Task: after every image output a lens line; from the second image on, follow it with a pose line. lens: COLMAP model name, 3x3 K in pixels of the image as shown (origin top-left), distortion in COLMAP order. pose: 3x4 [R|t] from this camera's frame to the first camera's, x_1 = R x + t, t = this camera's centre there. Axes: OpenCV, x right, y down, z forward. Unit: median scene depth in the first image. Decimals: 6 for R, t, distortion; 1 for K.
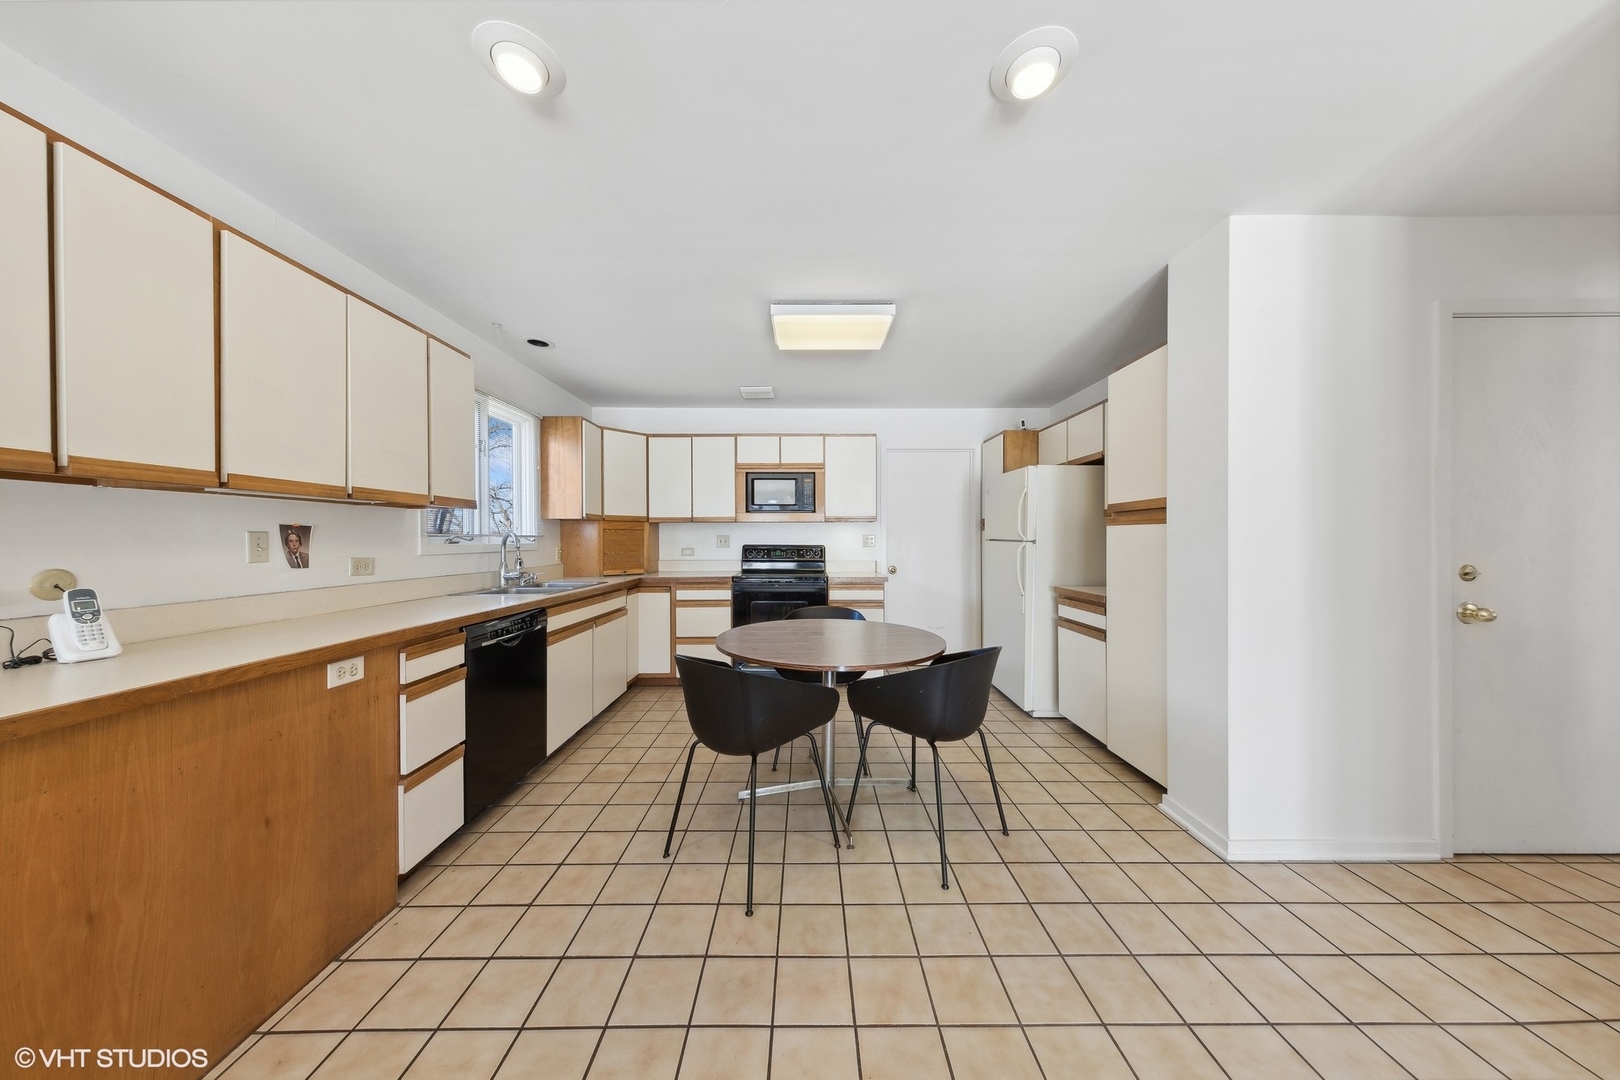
lens RADIAL K [[500.8, 0, 805.8], [0, 500.8, 541.0], [0, 0, 1]] dist [0.006896, -0.000566]
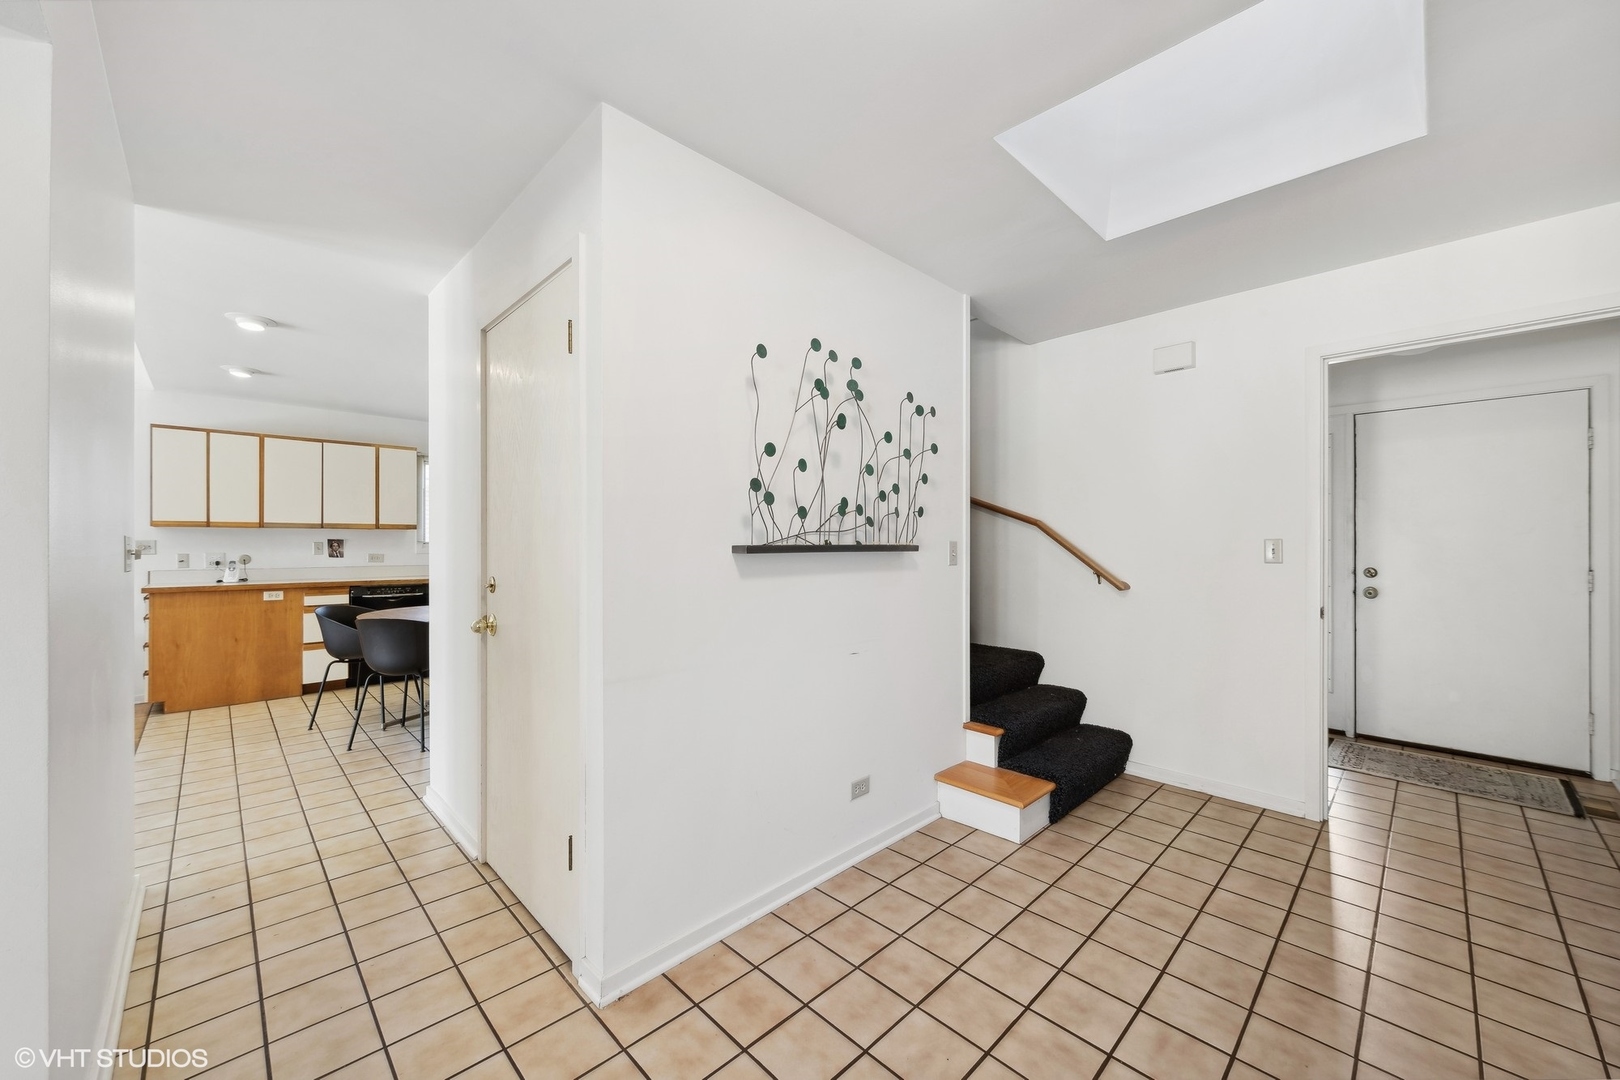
lens RADIAL K [[603.7, 0, 817.7], [0, 603.7, 532.1], [0, 0, 1]] dist [-0.000178, 0.000144]
pose [[0.705122, -0.006776, -0.709054, 1.325640], [-0.006221, 0.999857, -0.015742, -0.017983], [0.709059, 0.015511, 0.704979, 0.305102]]
